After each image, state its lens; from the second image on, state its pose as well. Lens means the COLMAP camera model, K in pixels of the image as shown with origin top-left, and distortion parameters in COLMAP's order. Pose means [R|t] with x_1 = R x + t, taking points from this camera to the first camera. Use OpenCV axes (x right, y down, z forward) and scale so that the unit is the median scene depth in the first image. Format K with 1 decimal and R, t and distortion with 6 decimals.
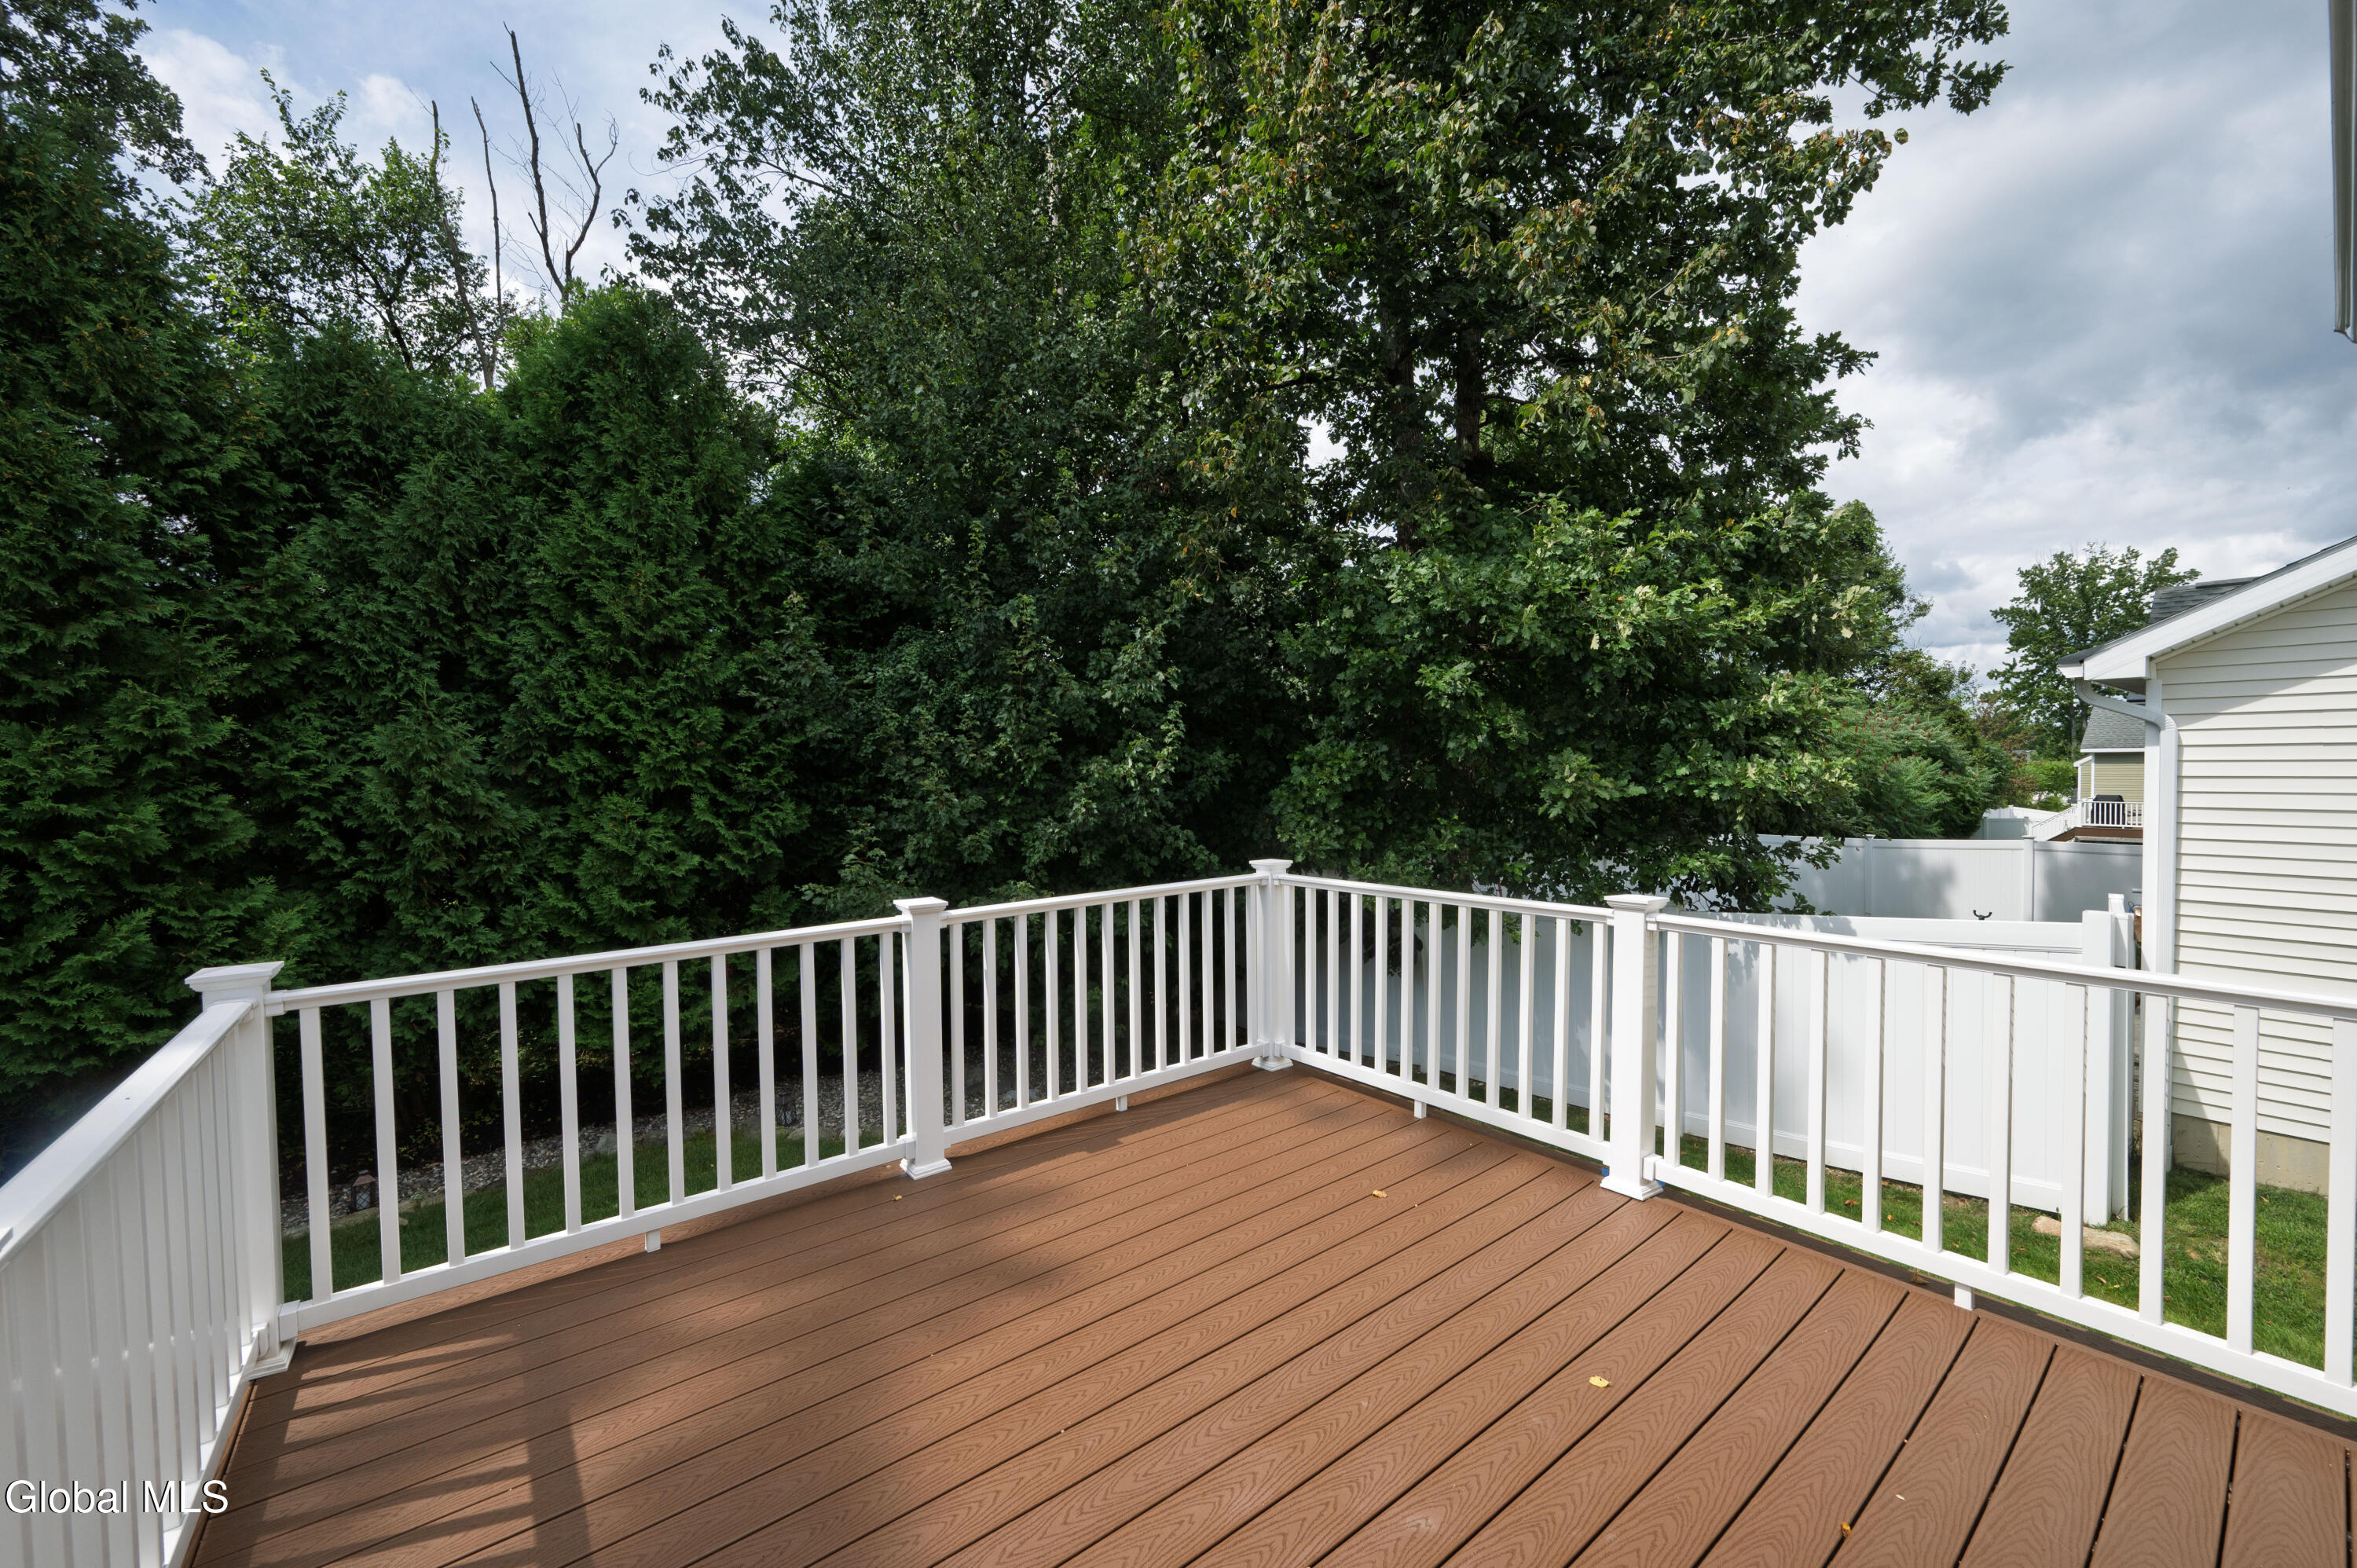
lens RADIAL K [[959.7, 0, 1188.3], [0, 959.7, 790.4], [0, 0, 1]] dist [-0.000870, -0.000226]
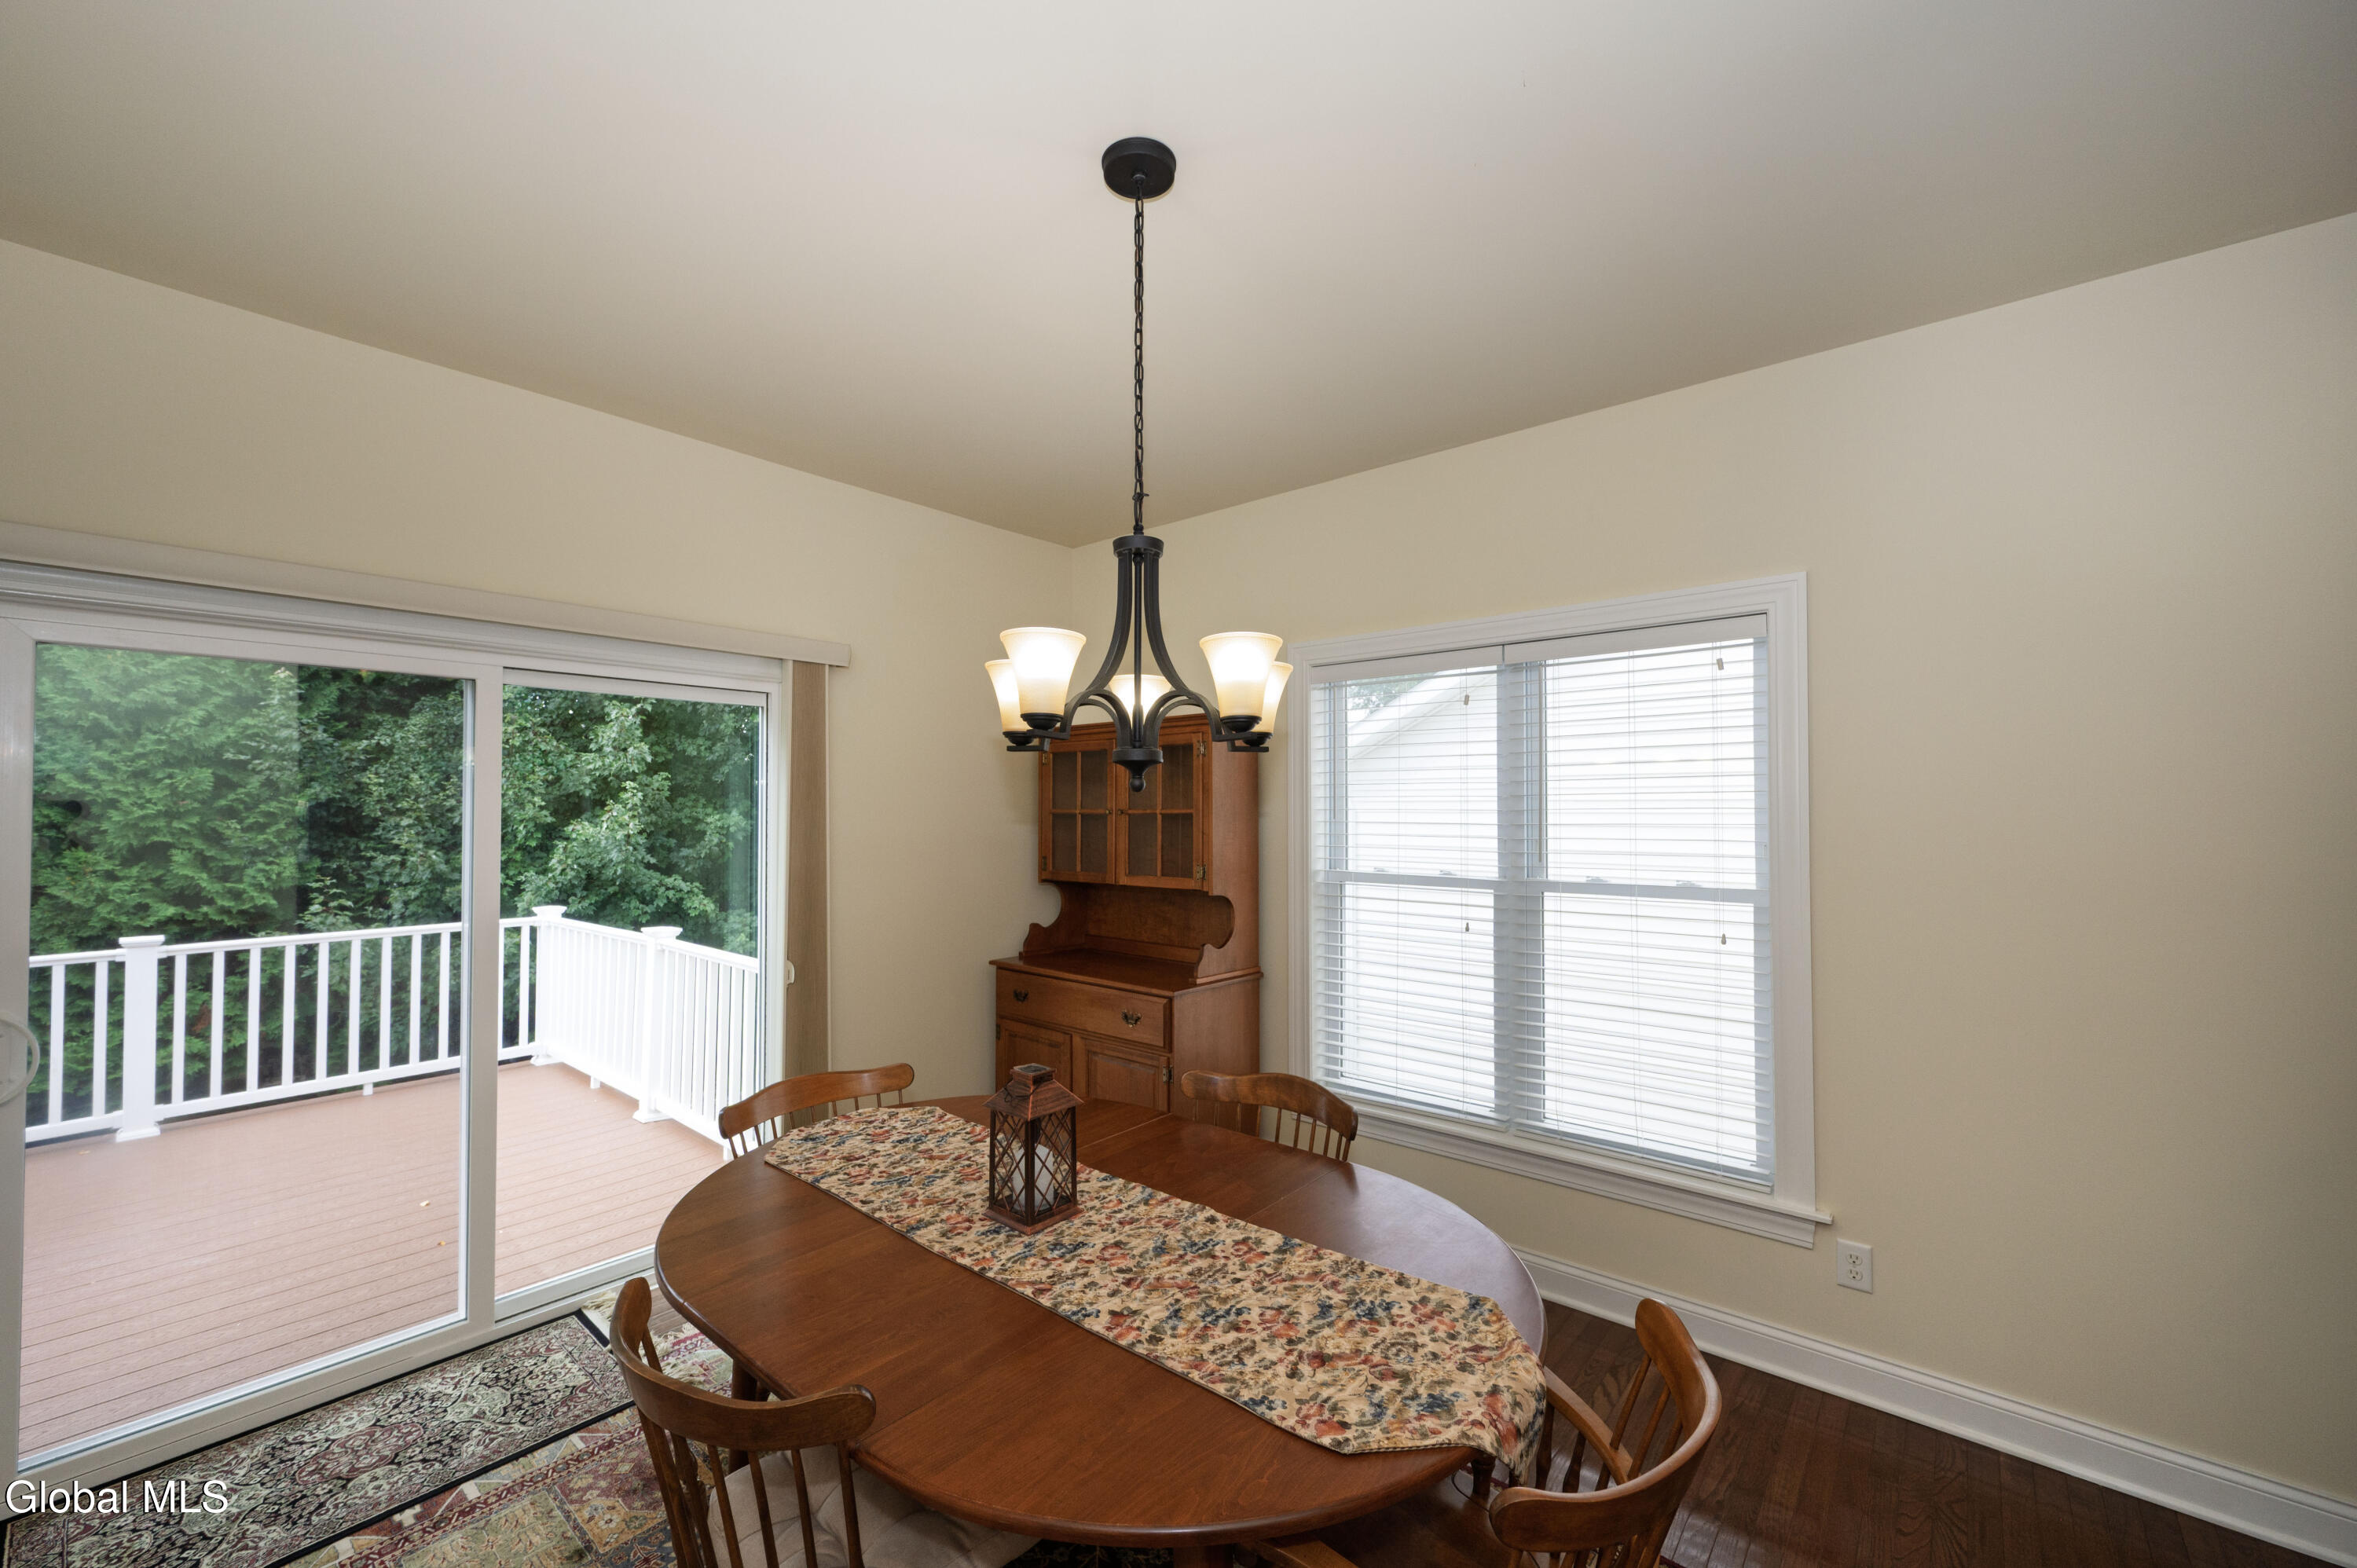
lens RADIAL K [[959.7, 0, 1183.2], [0, 959.7, 783.0], [0, 0, 1]] dist [-0.000870, -0.000226]
pose [[0.983423, 0.014709, 0.180731, 0.400778], [-0.004262, 0.998304, -0.058056, -0.012654], [-0.181279, 0.056324, 0.981818, -0.258647]]
